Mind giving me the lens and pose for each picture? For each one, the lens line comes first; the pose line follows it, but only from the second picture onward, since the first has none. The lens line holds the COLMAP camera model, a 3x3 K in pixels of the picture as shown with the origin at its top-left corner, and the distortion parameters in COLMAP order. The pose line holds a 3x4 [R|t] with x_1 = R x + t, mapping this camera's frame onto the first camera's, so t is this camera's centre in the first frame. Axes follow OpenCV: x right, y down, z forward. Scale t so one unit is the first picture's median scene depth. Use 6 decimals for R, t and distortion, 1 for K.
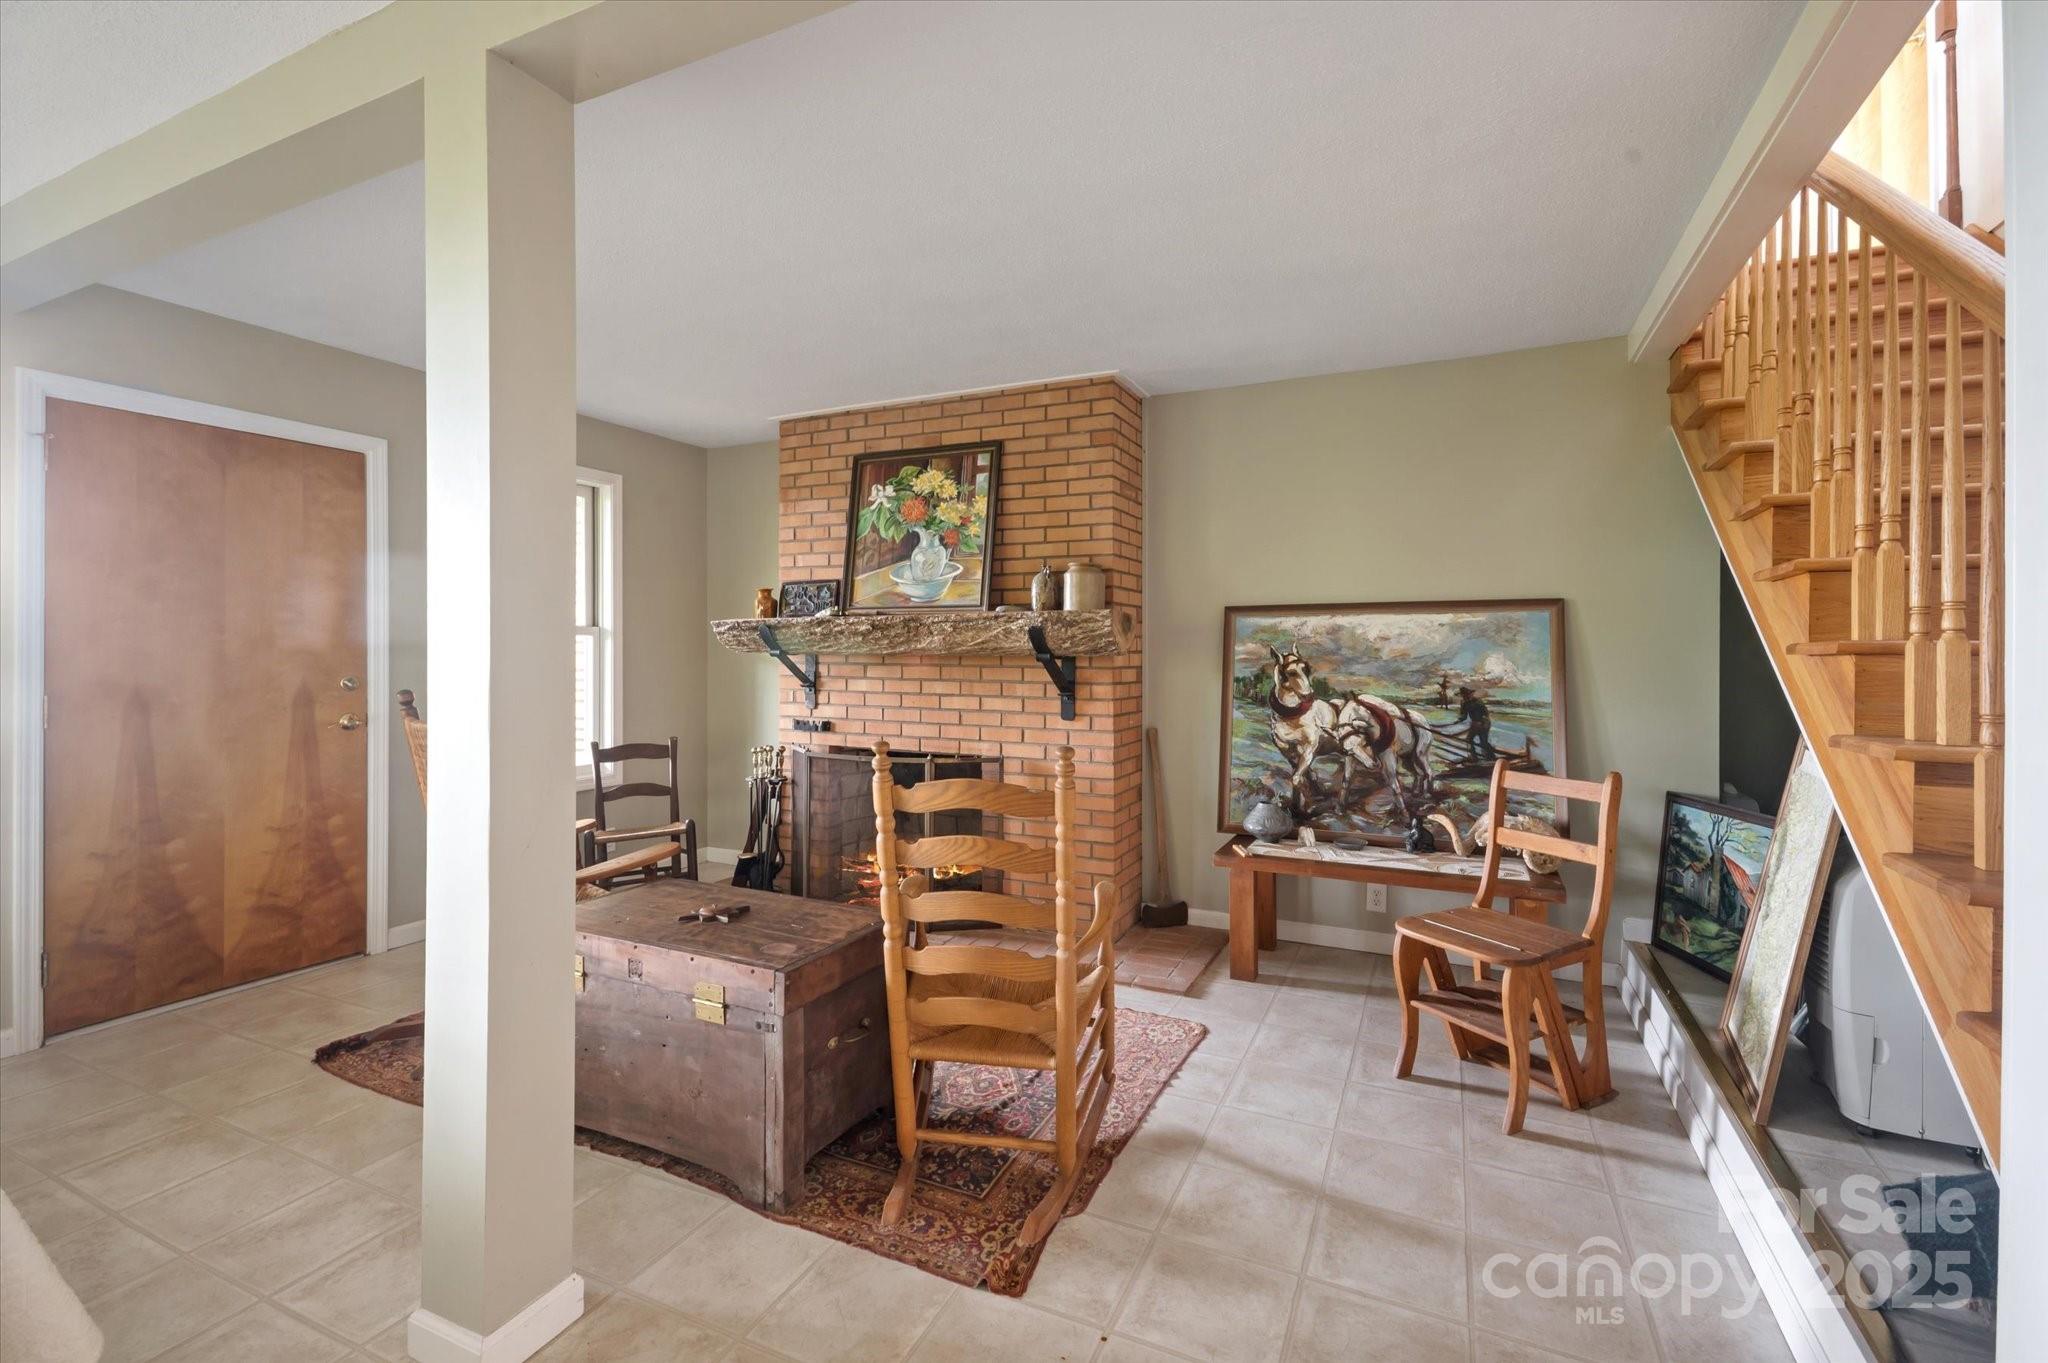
lens RADIAL K [[899.8, 0, 1027.8], [0, 899.8, 677.0], [0, 0, 1]] dist [-0.009082, 0.000402]
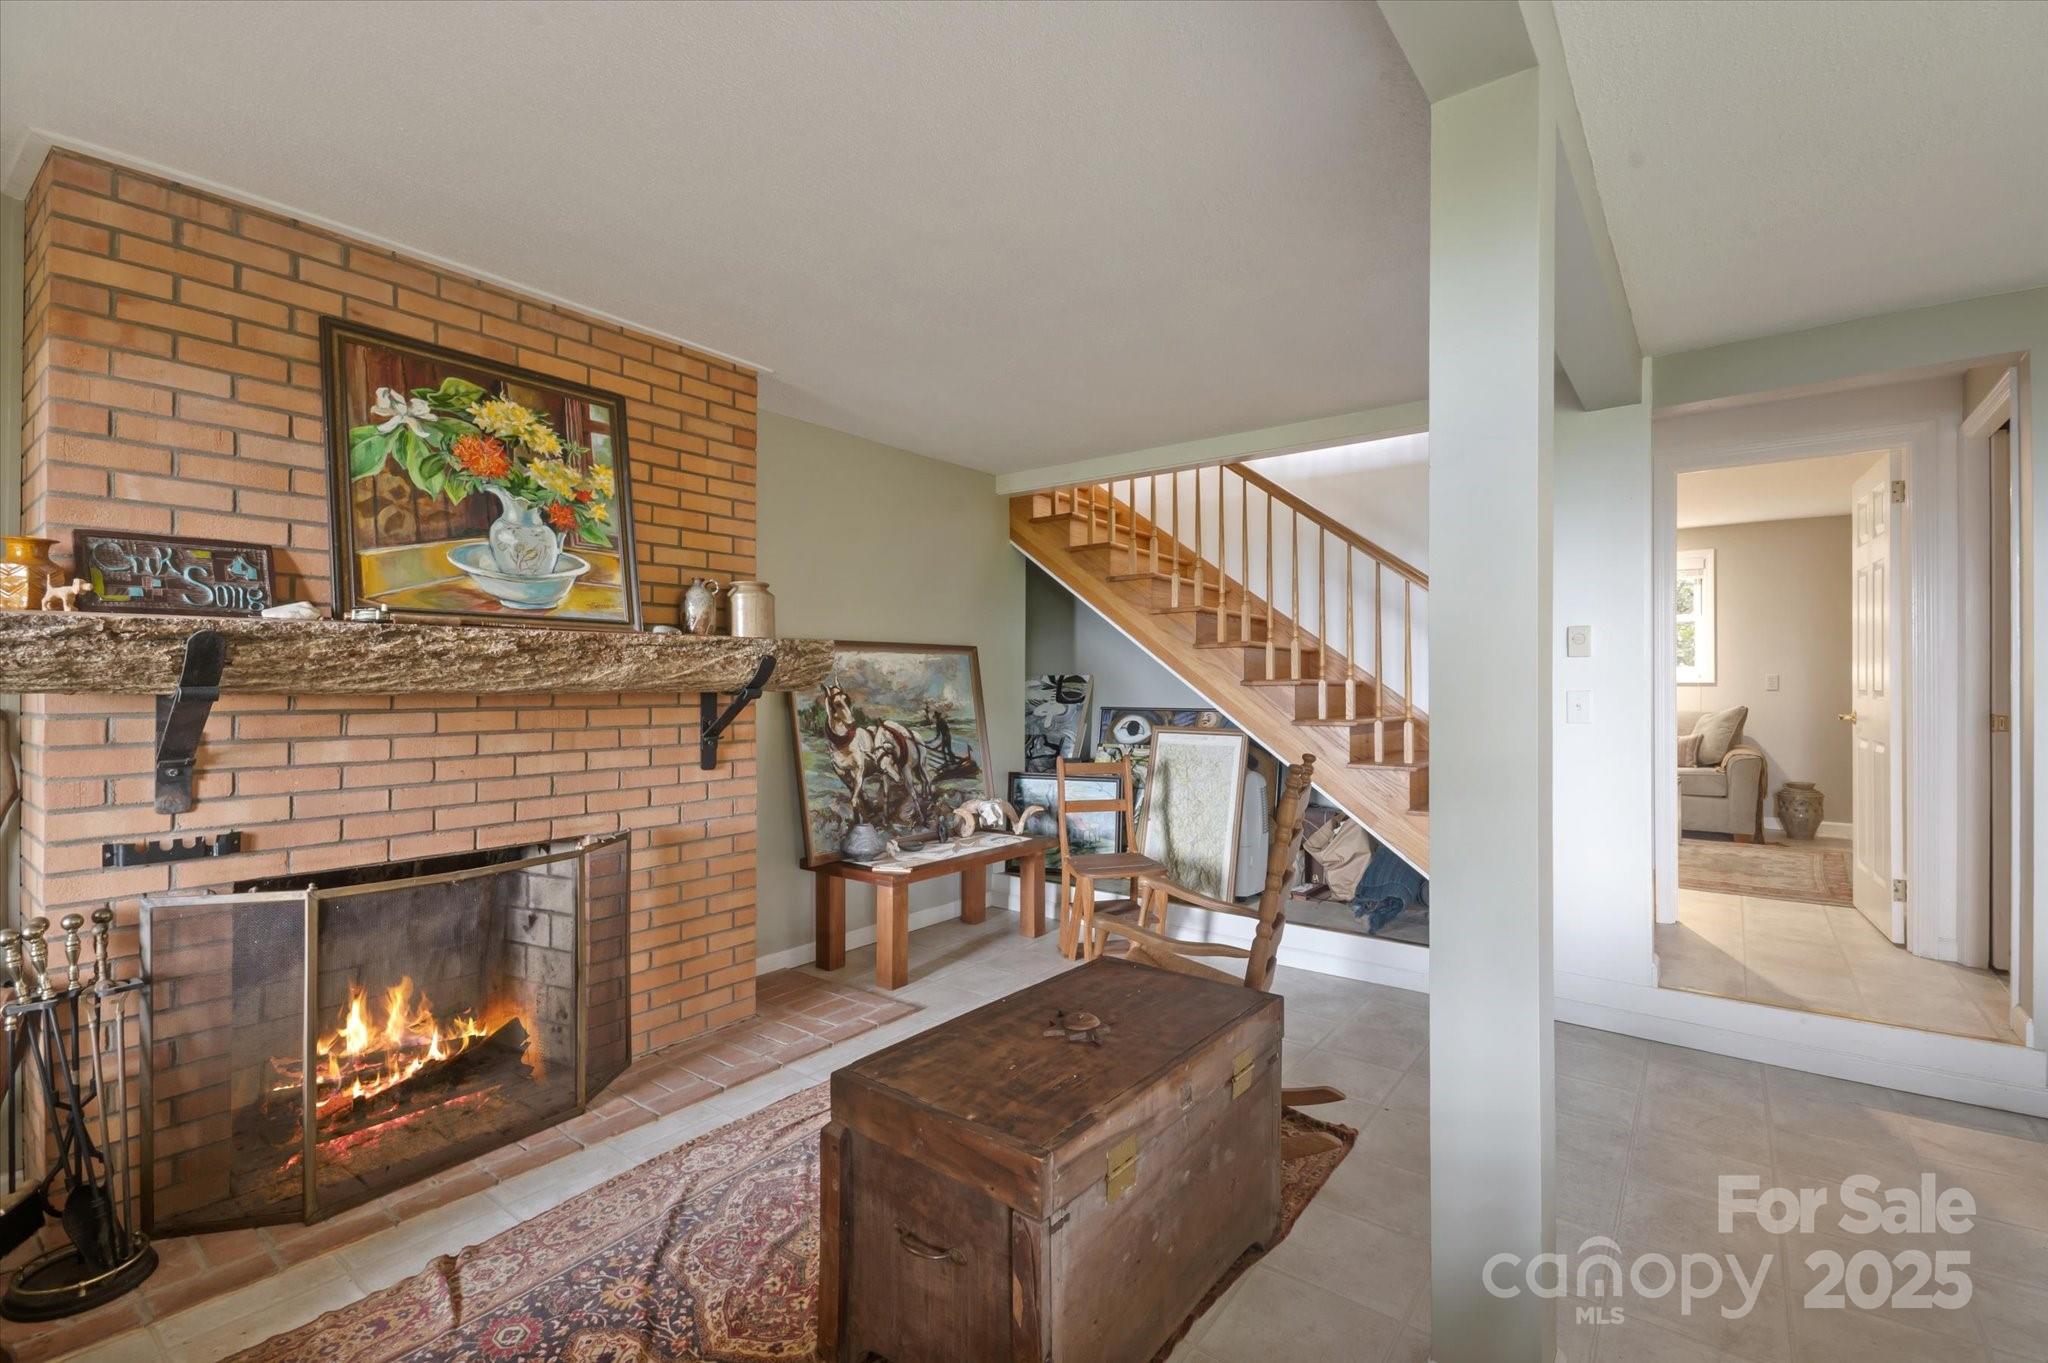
lens RADIAL K [[916.0, 0, 1027.4], [0, 916.0, 689.0], [0, 0, 1]] dist [0.009025, -0.013106]
pose [[0.190555, -0.011984, 0.981603, -0.710869], [0.024052, 0.999682, 0.007536, -0.024542], [-0.981382, 0.022174, 0.190782, 0.551312]]
